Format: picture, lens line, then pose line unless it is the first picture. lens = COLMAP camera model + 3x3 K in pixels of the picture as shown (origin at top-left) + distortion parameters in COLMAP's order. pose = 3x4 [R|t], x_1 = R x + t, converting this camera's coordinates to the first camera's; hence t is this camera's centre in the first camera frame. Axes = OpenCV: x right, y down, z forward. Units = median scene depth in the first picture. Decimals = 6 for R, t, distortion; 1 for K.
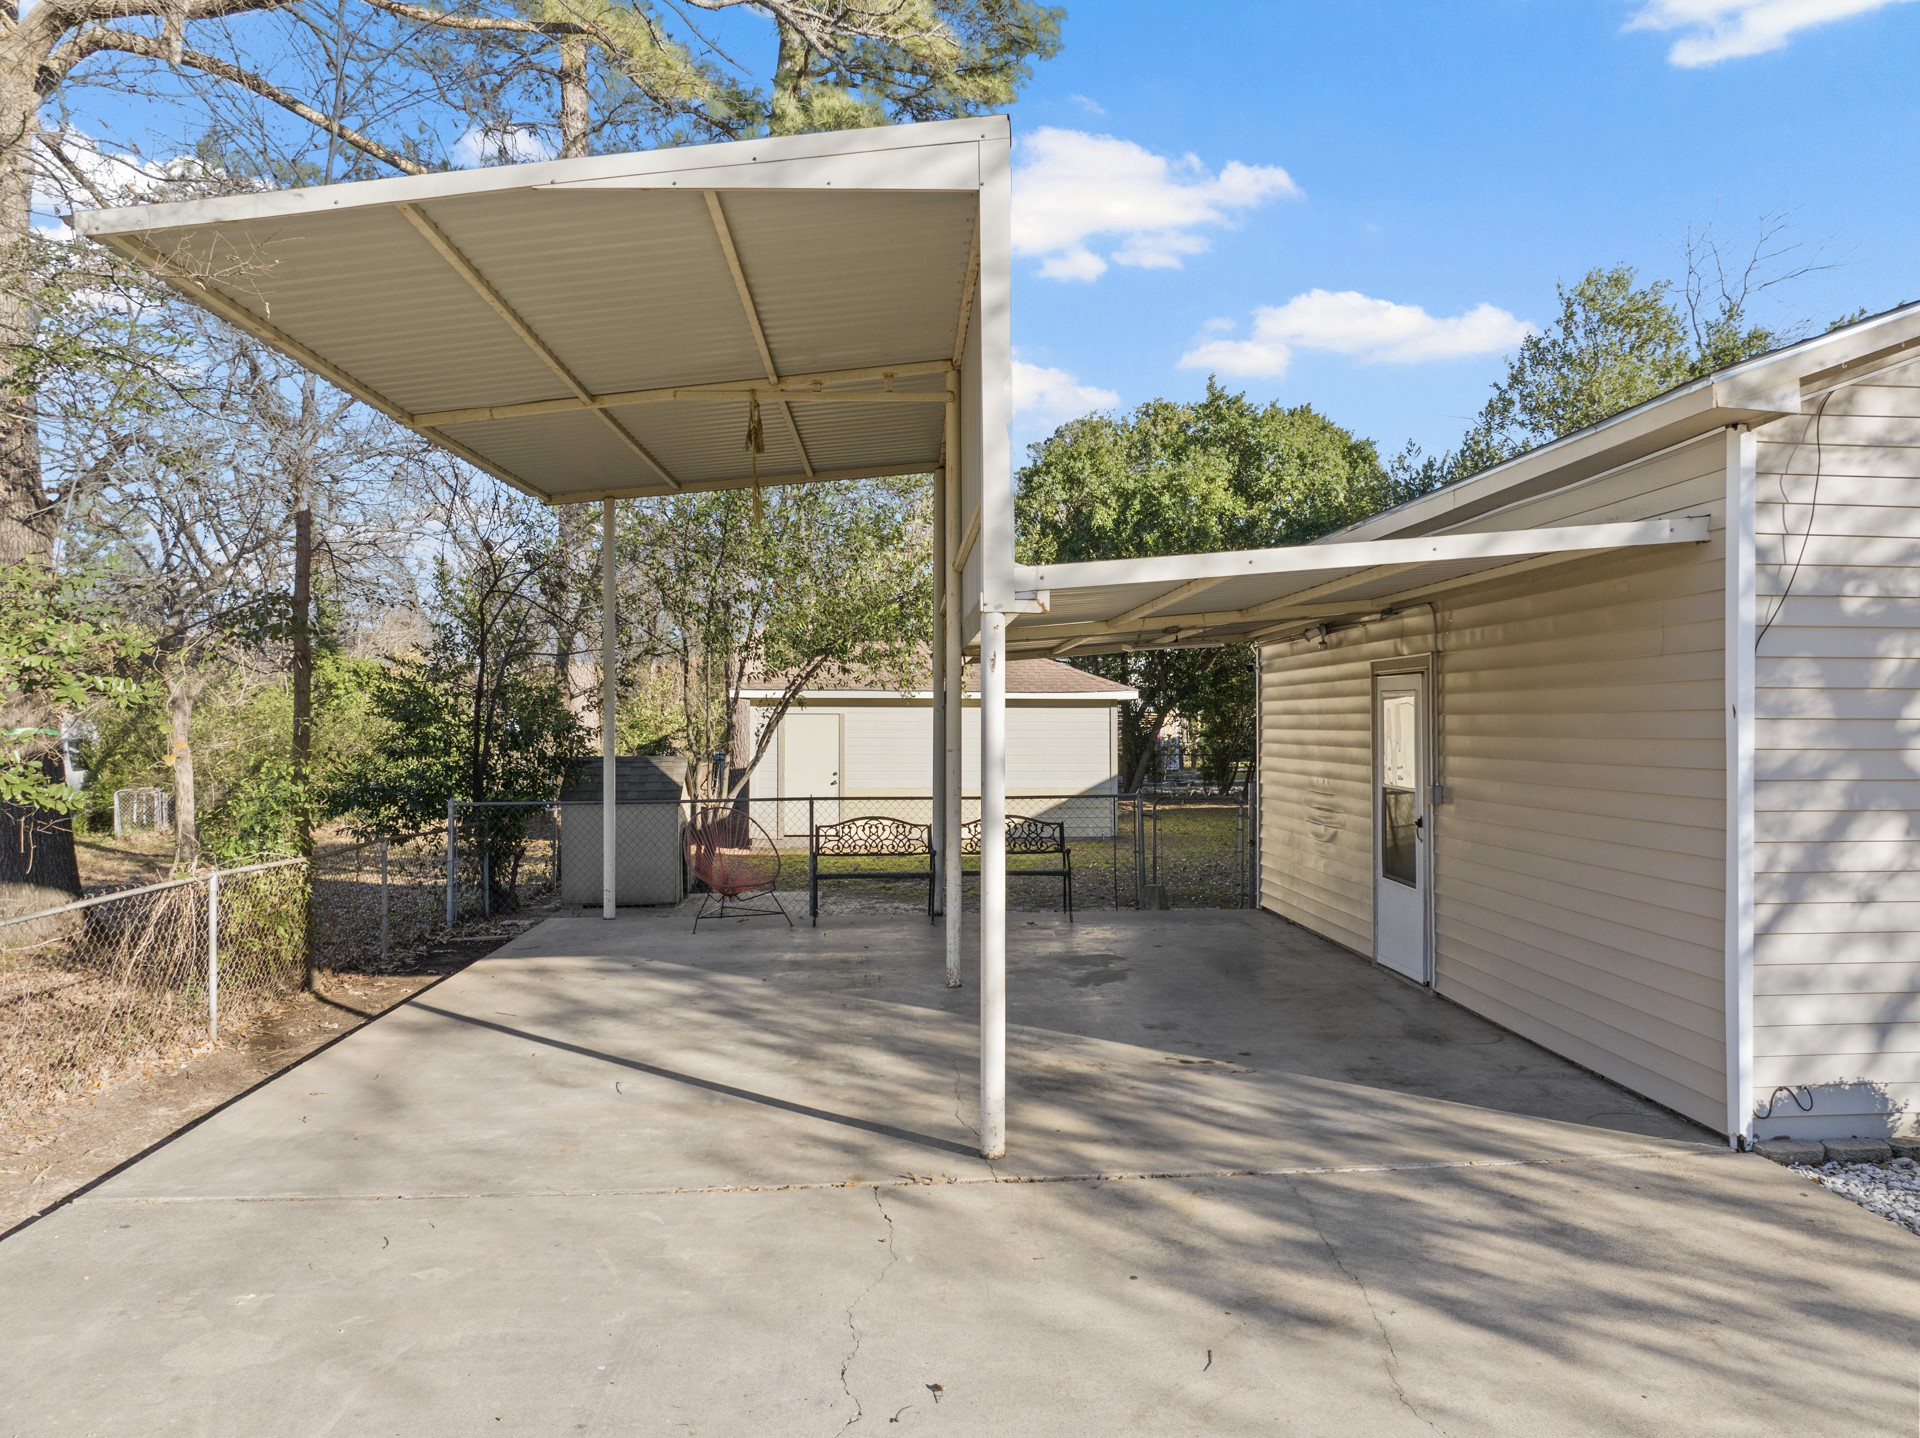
lens RADIAL K [[1370.3, 0, 963.7], [0, 1370.3, 721.2], [0, 0, 1]] dist [-0.021827, -0.005741]
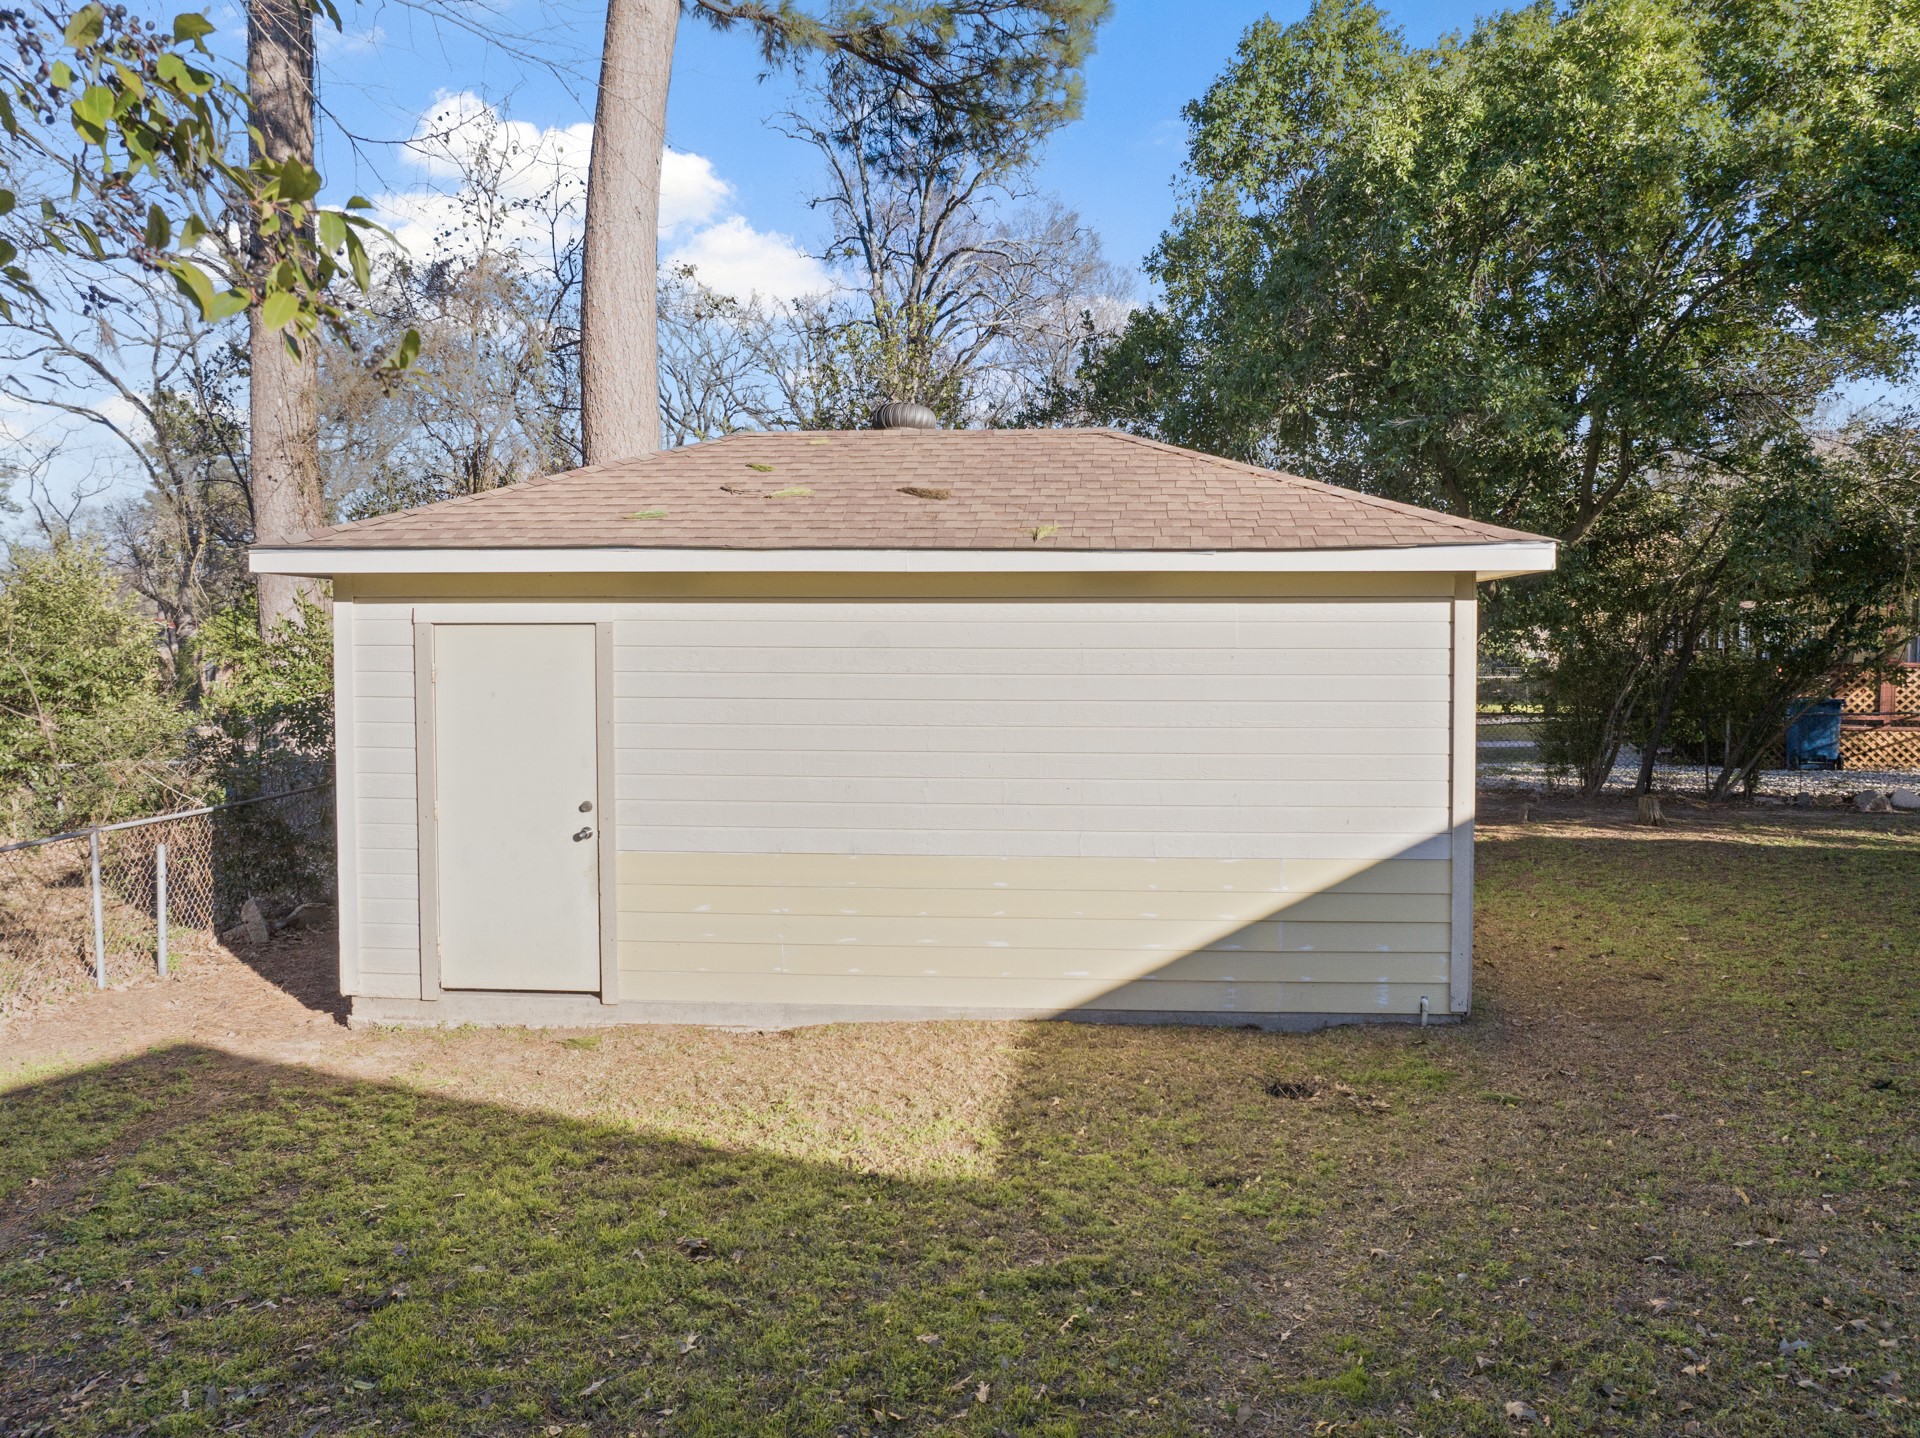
lens RADIAL K [[1370.3, 0, 954.6], [0, 1370.3, 709.6], [0, 0, 1]] dist [-0.021827, -0.005741]
pose [[0.989062, 0.004597, -0.147431, 0.035313], [0.001754, 0.999077, 0.042916, 0.000841], [0.147492, -0.042705, 0.988141, 0.577246]]
